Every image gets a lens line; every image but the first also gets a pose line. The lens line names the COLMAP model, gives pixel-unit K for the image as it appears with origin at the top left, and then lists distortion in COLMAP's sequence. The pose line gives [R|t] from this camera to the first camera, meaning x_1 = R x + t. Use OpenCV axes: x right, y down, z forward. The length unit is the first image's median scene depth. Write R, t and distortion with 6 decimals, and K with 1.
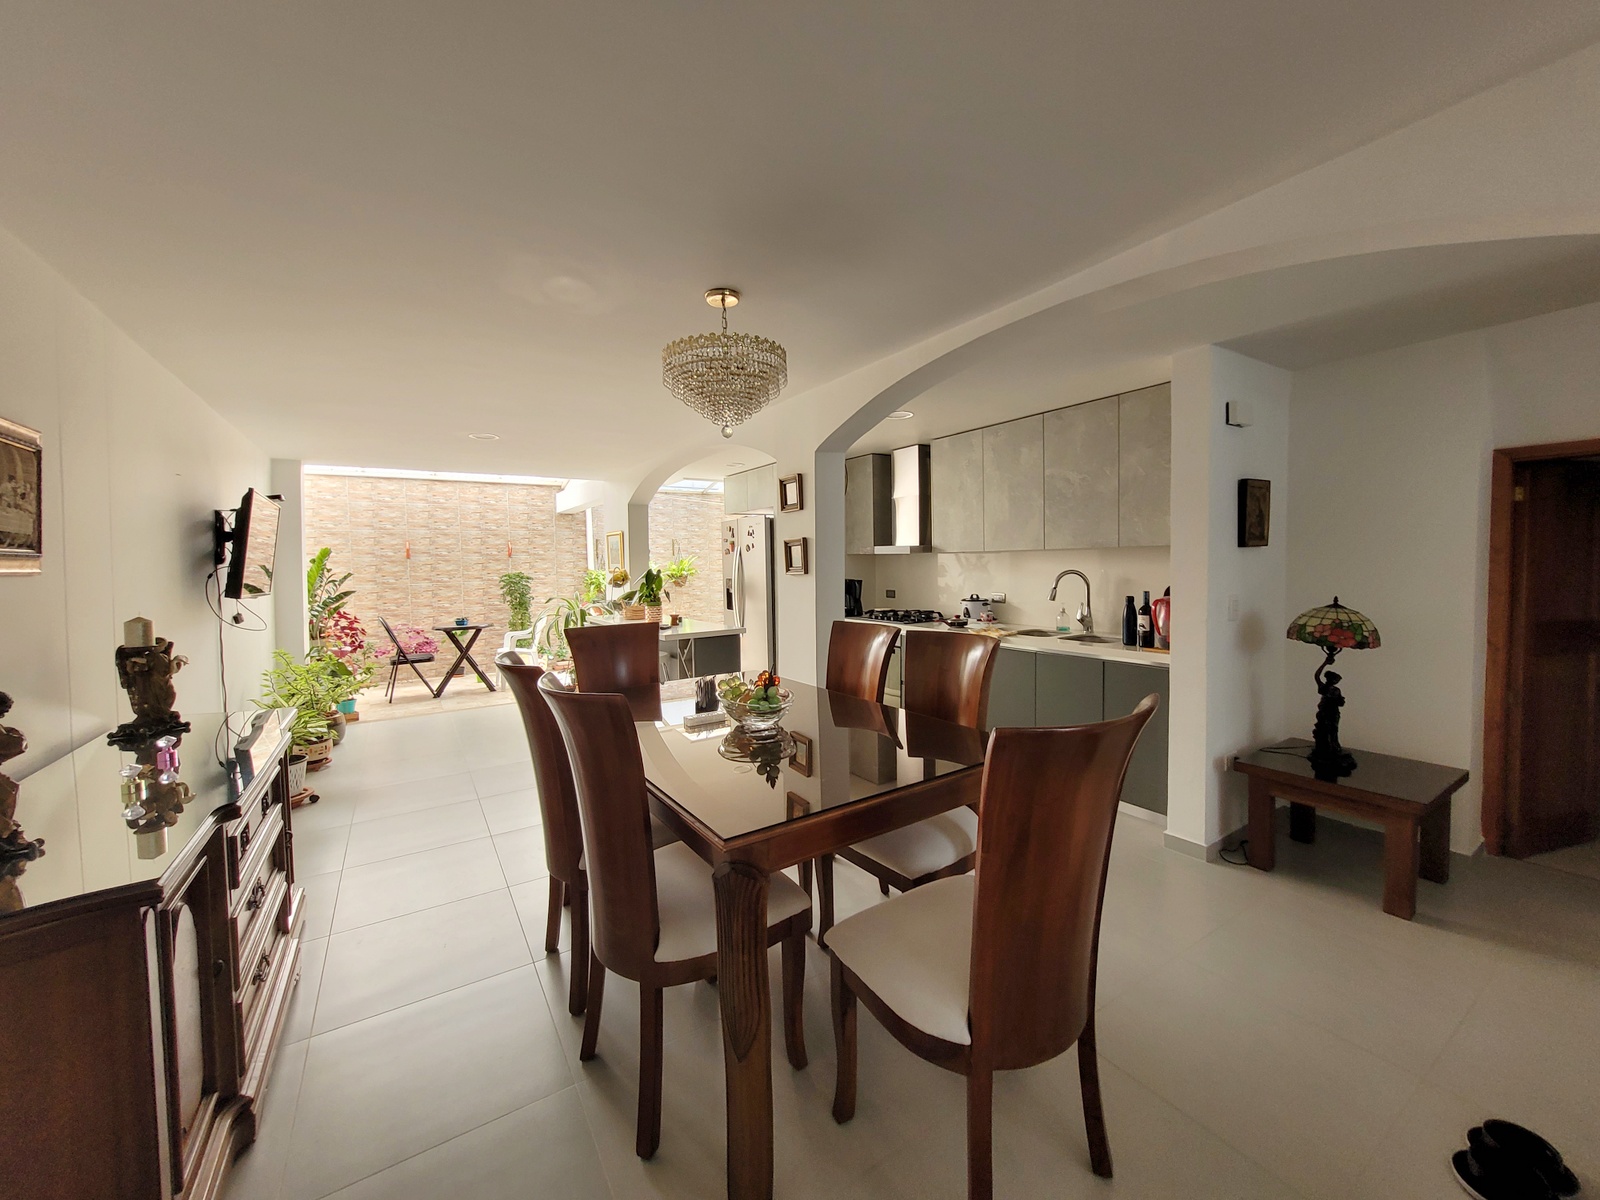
lens RADIAL K [[626.2, 0, 807.3], [0, 626.2, 592.1], [0, 0, 1]] dist [0.000291, -0.000032]
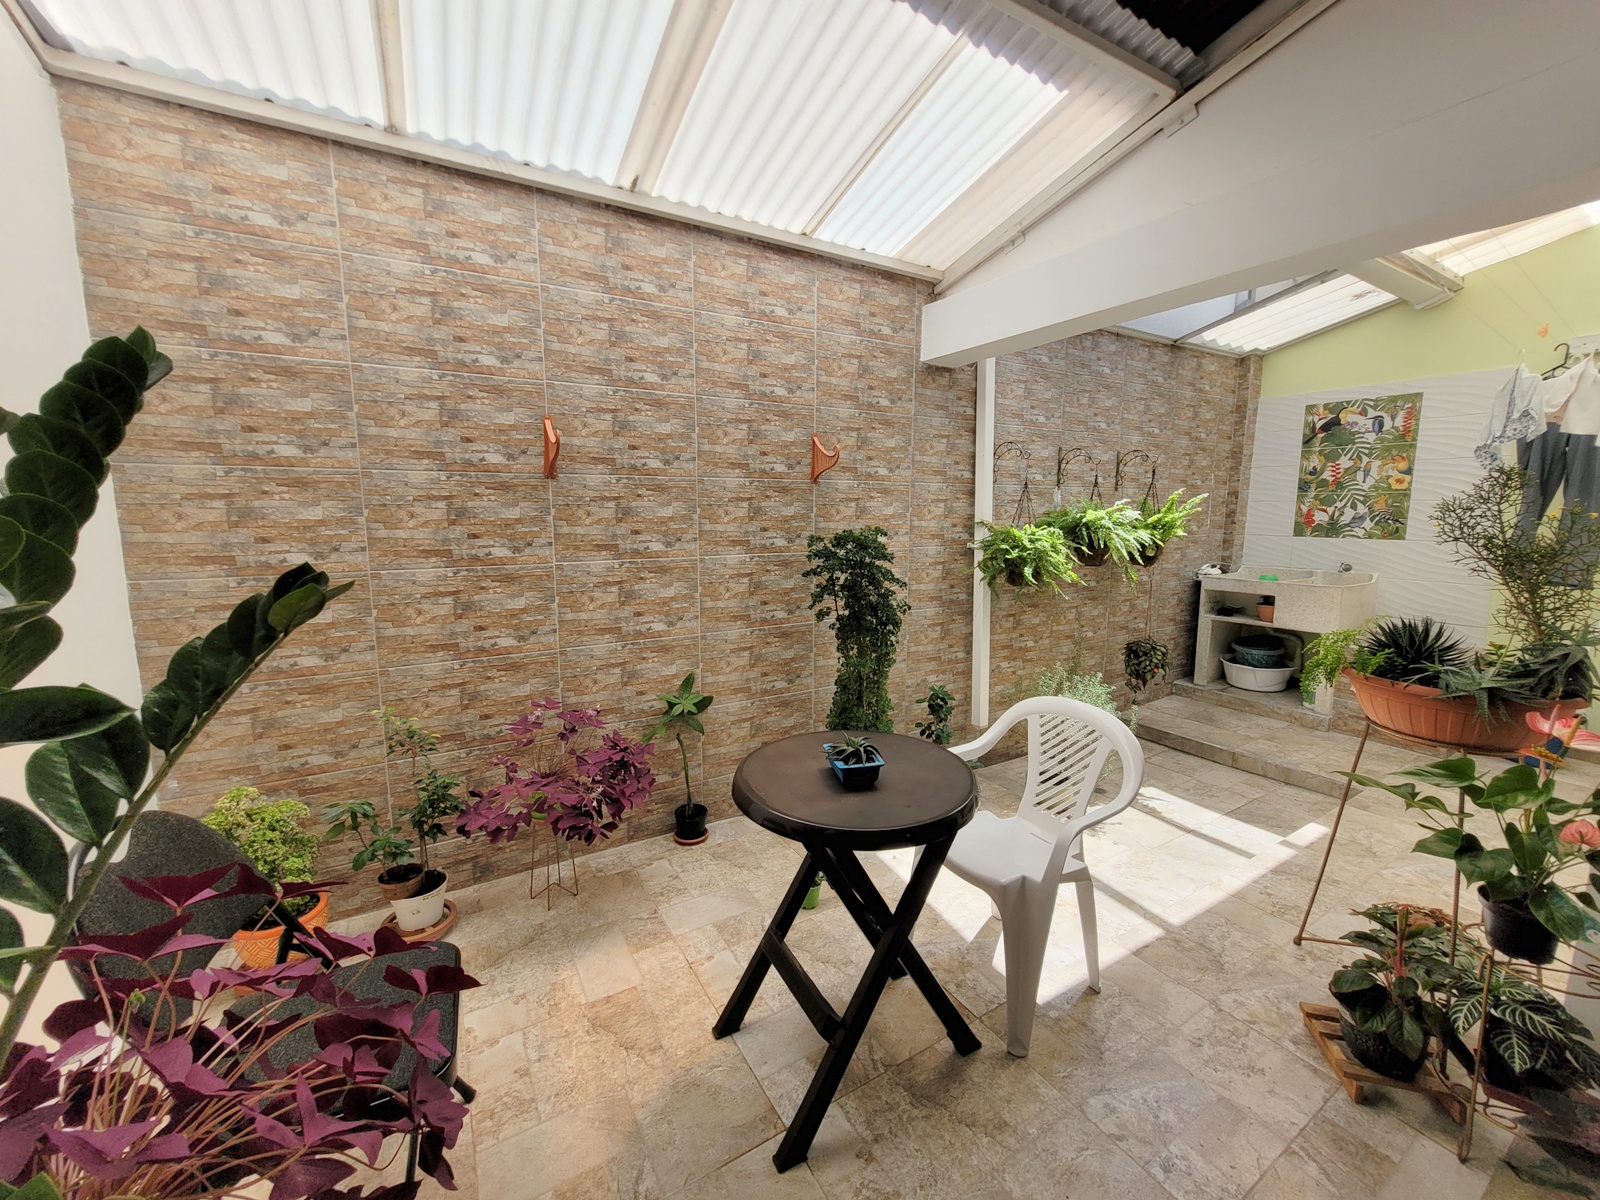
lens RADIAL K [[626.2, 0, 803.8], [0, 626.2, 589.7], [0, 0, 1]] dist [0.000291, -0.000032]
pose [[0.999133, 0.025356, -0.033024, -0.854681], [-0.022443, 0.996061, 0.085779, -0.048441], [0.035069, -0.084963, 0.995767, 1.189120]]
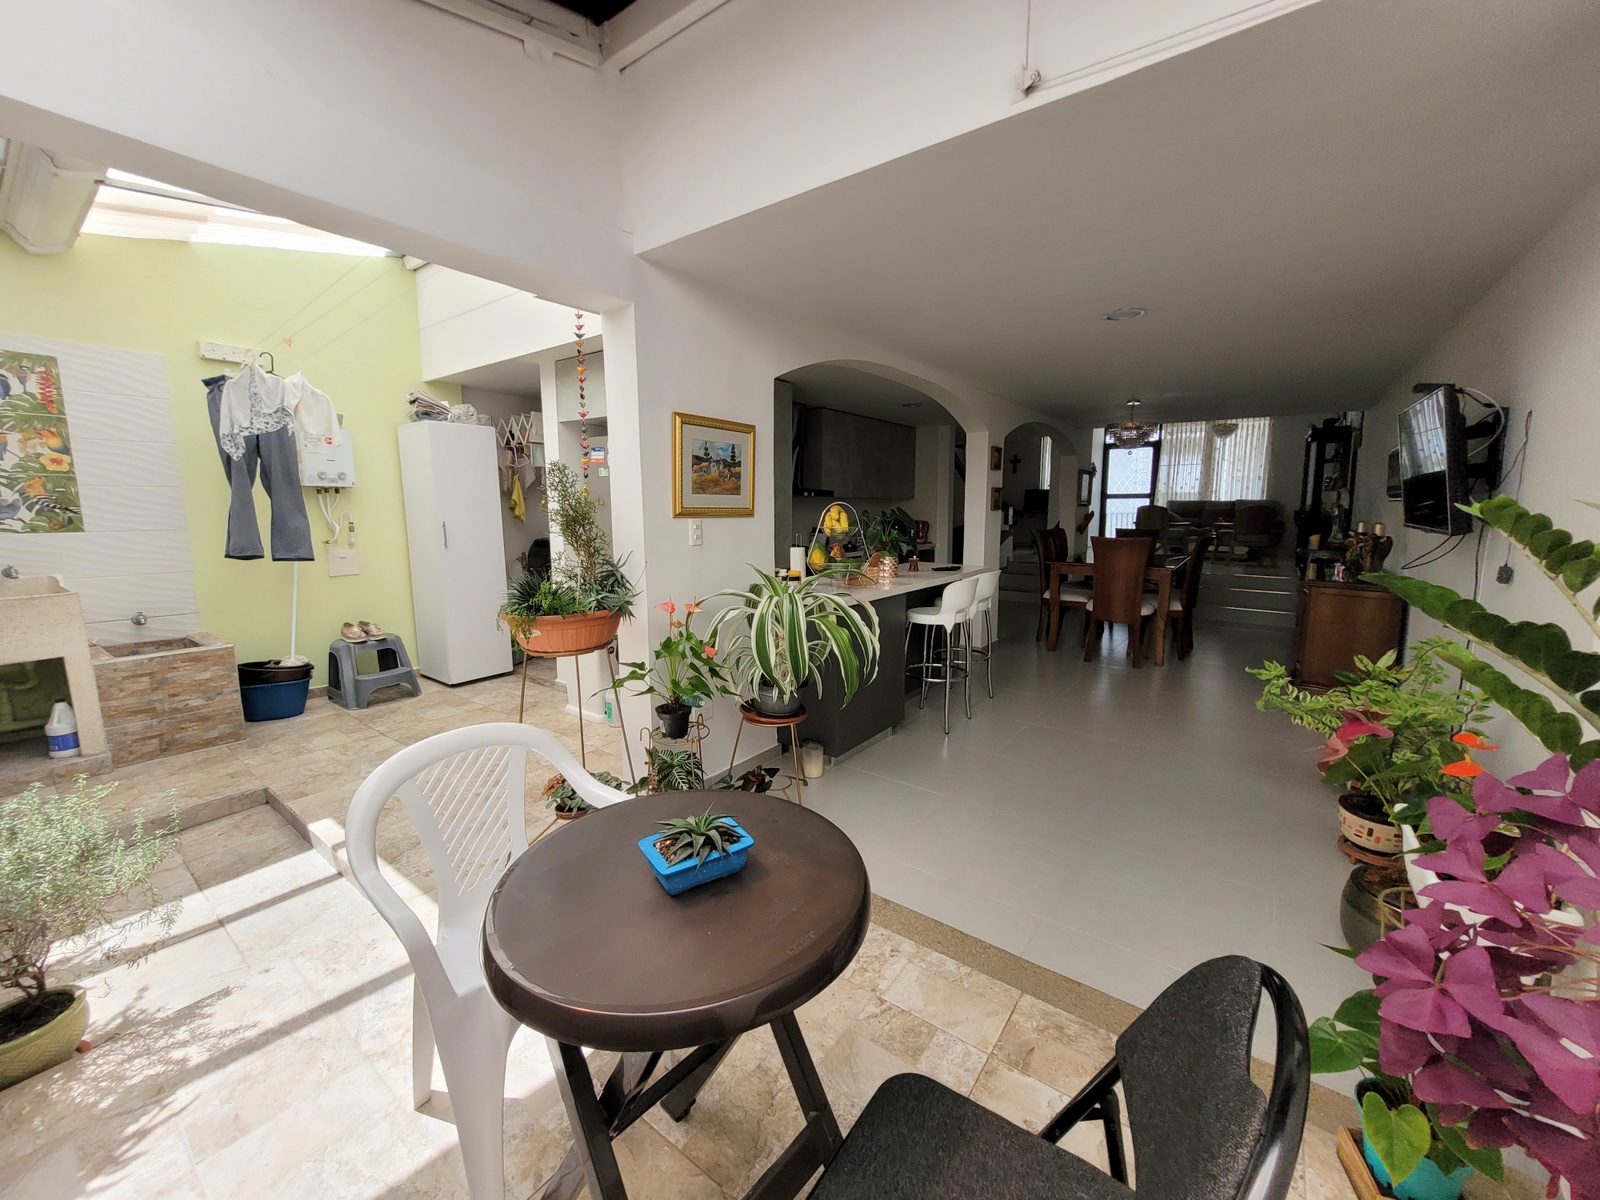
lens RADIAL K [[626.2, 0, 804.0], [0, 626.2, 589.2], [0, 0, 1]] dist [0.000291, -0.000032]
pose [[-0.346291, -0.105724, 0.932151, -1.046409], [0.050706, 0.990068, 0.131130, -0.047901], [-0.936756, 0.092675, -0.337490, 1.548439]]
